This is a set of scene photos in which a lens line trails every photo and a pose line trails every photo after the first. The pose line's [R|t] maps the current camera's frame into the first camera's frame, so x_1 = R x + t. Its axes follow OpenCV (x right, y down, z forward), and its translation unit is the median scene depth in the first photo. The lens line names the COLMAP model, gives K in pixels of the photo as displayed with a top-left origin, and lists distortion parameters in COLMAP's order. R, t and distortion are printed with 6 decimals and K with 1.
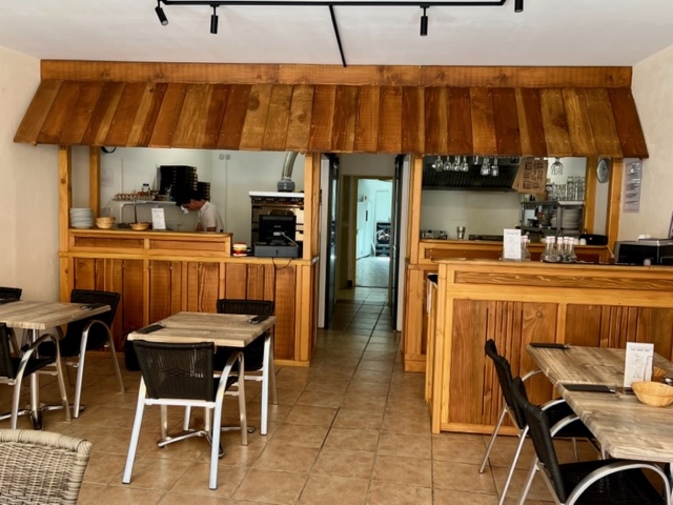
lens RADIAL K [[542.6, 0, 338.1], [0, 542.6, 250.8], [0, 0, 1]] dist [0.037979, -0.025520]
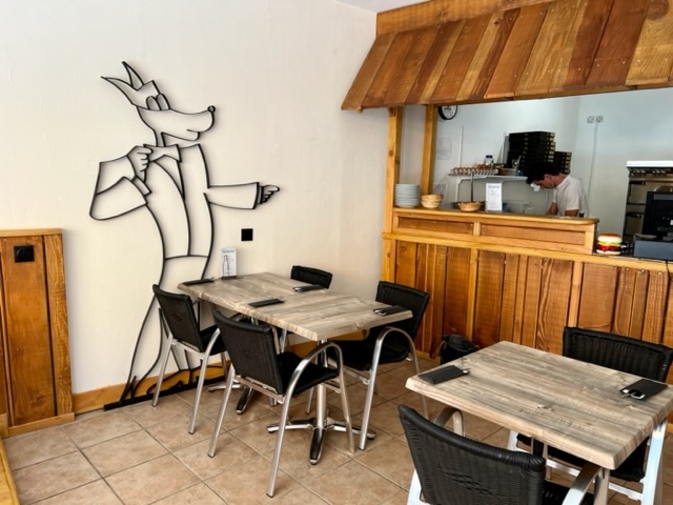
lens RADIAL K [[501.4, 0, 336.2], [0, 501.4, 260.8], [0, 0, 1]] dist [0.044246, -0.045505]
pose [[0.789606, 0.089346, -0.607075, -0.067326], [-0.049711, 0.995405, 0.081841, -0.016747], [0.611598, -0.034444, 0.790419, 0.308332]]
